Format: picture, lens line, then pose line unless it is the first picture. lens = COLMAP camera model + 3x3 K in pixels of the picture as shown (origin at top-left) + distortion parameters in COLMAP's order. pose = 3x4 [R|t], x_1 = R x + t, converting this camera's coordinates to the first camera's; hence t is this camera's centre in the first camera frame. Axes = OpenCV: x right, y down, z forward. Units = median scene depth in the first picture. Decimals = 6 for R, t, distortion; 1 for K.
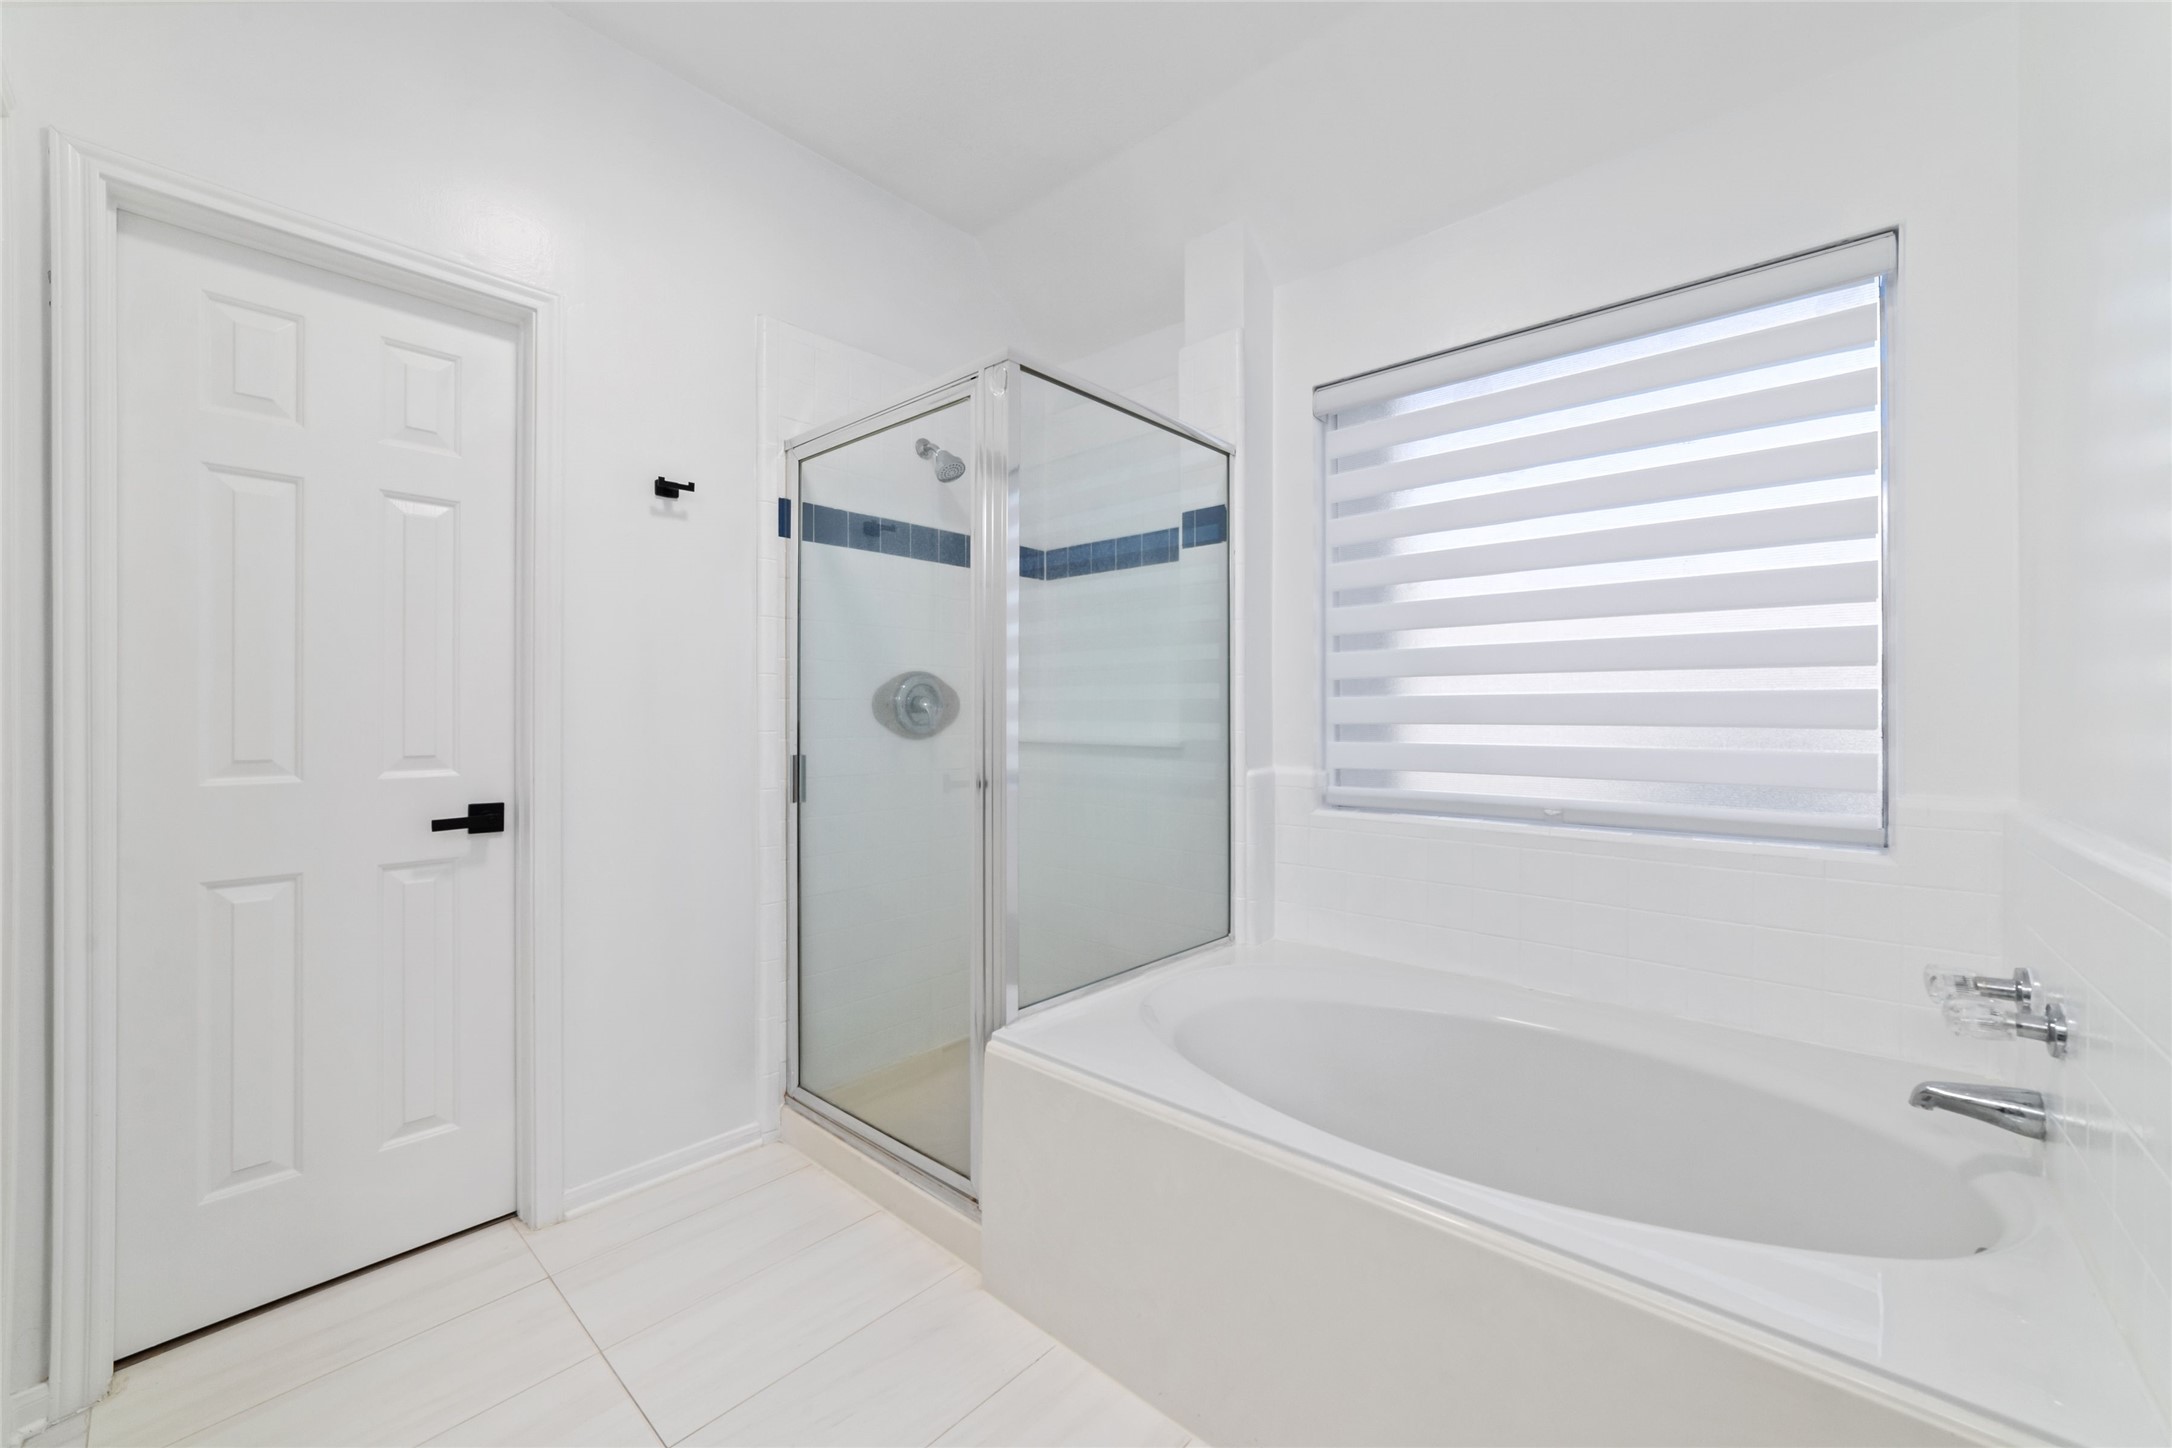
lens RADIAL K [[832.0, 0, 1082.7], [0, 832.0, 714.8], [0, 0, 1]] dist [-0.011599, 0.000017]
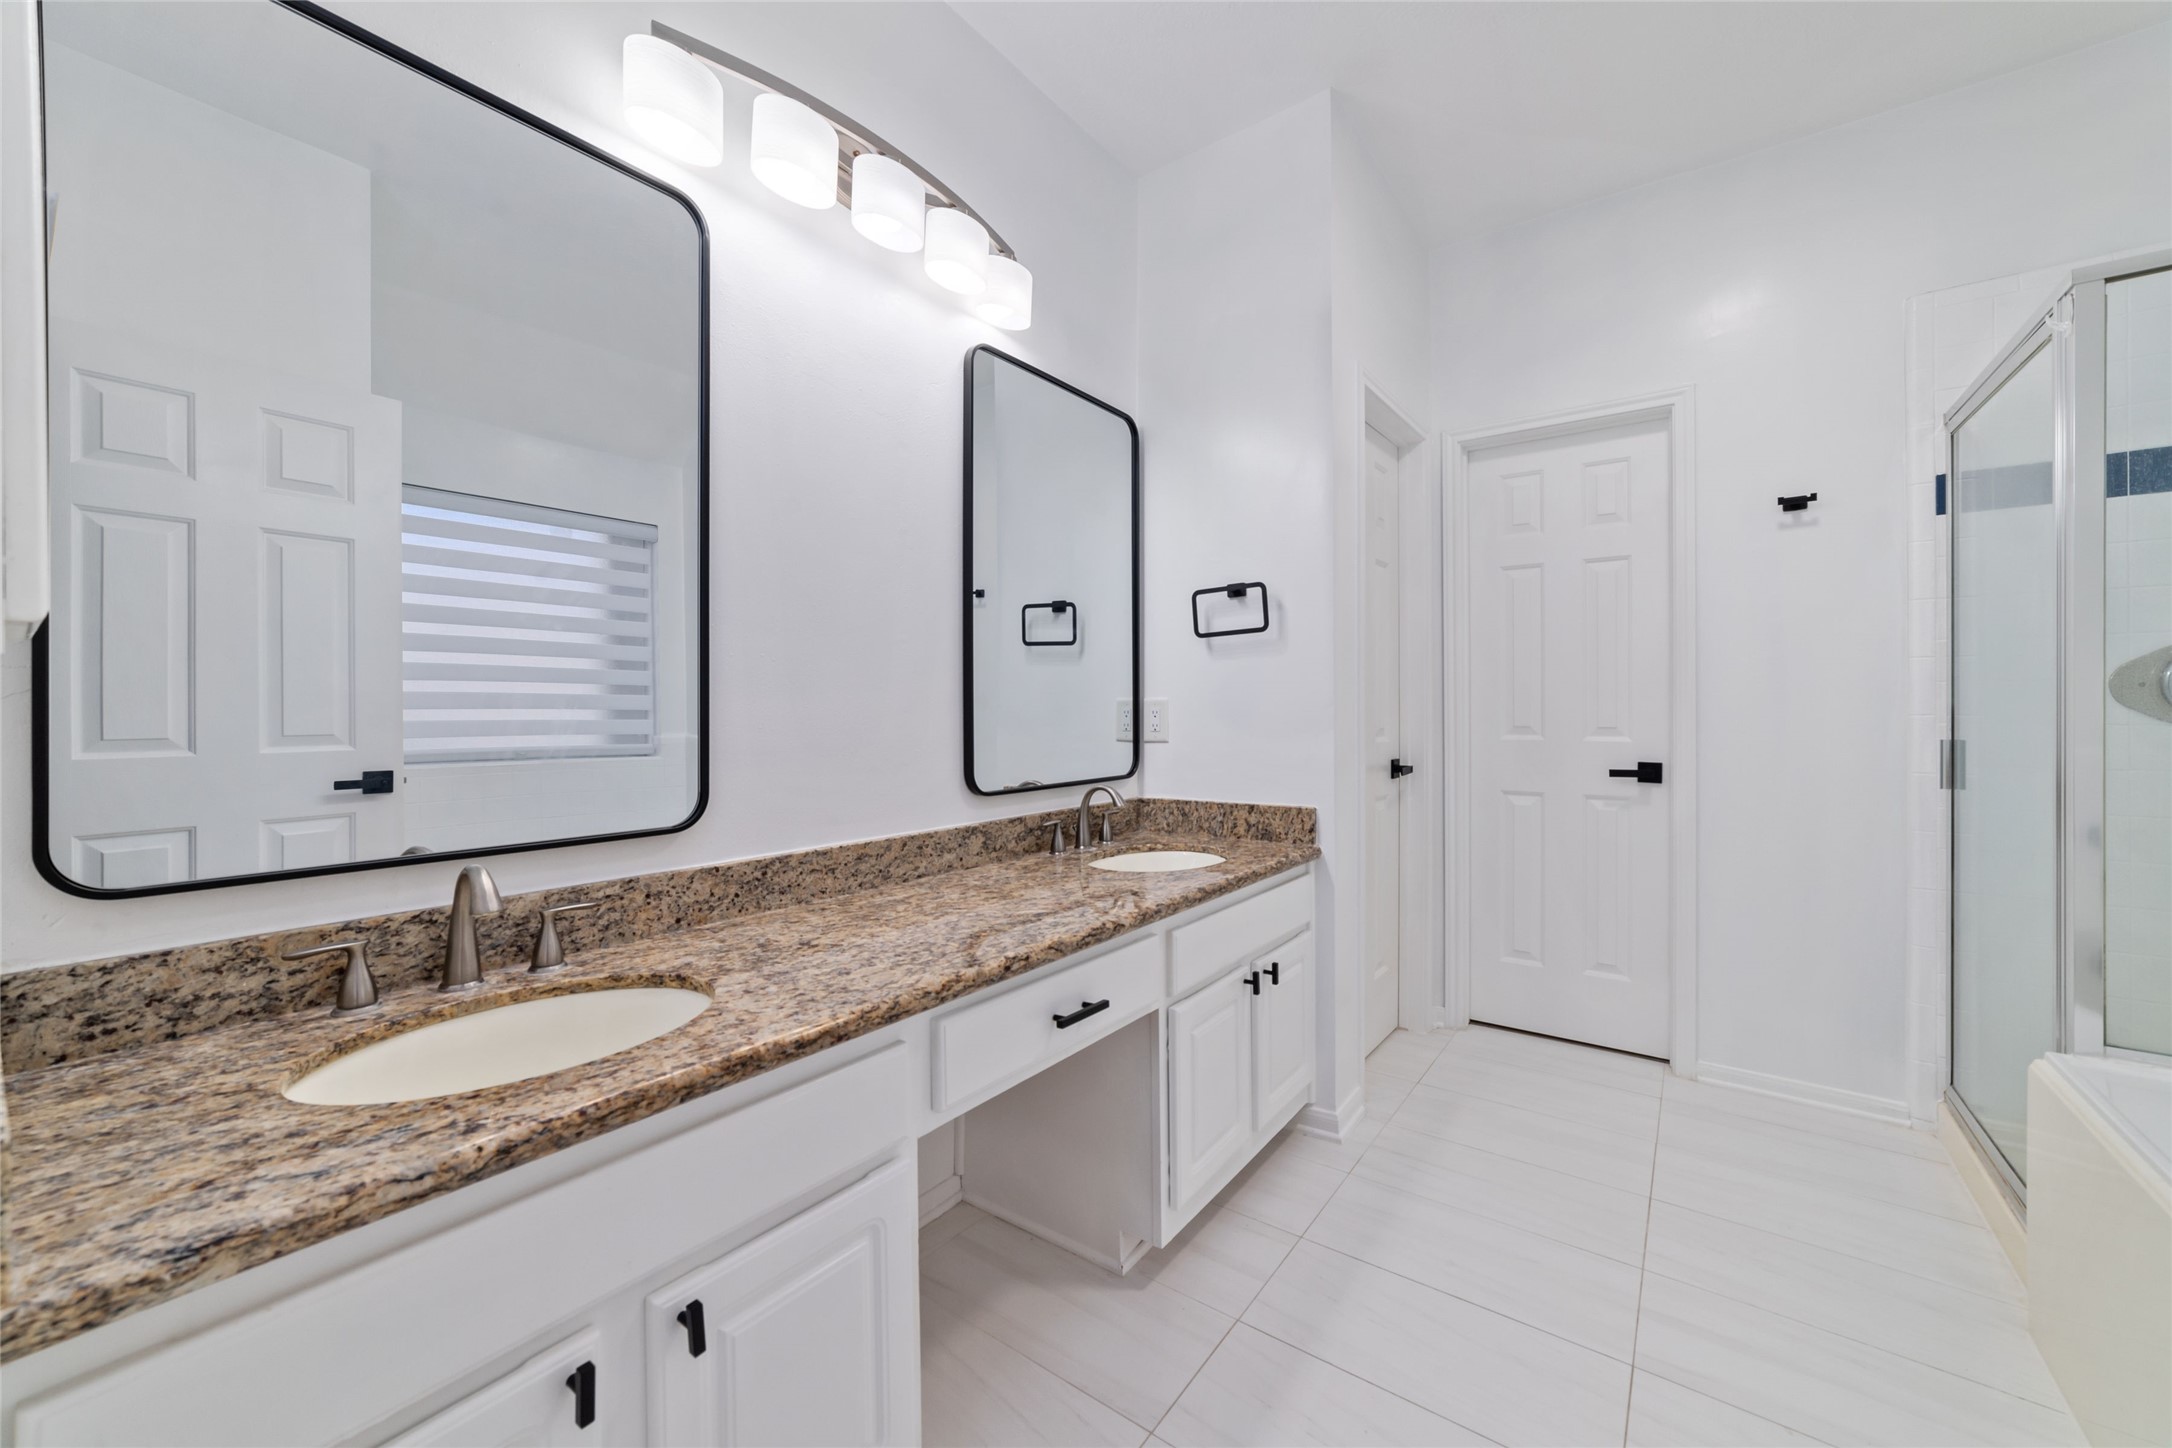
lens RADIAL K [[832.0, 0, 1082.7], [0, 832.0, 714.8], [0, 0, 1]] dist [-0.011599, 0.000017]
pose [[0.080844, 0.008329, -0.996692, 0.571408], [0.001773, 0.999962, 0.008500, 0.010504], [0.996725, -0.002454, 0.080826, -0.084430]]
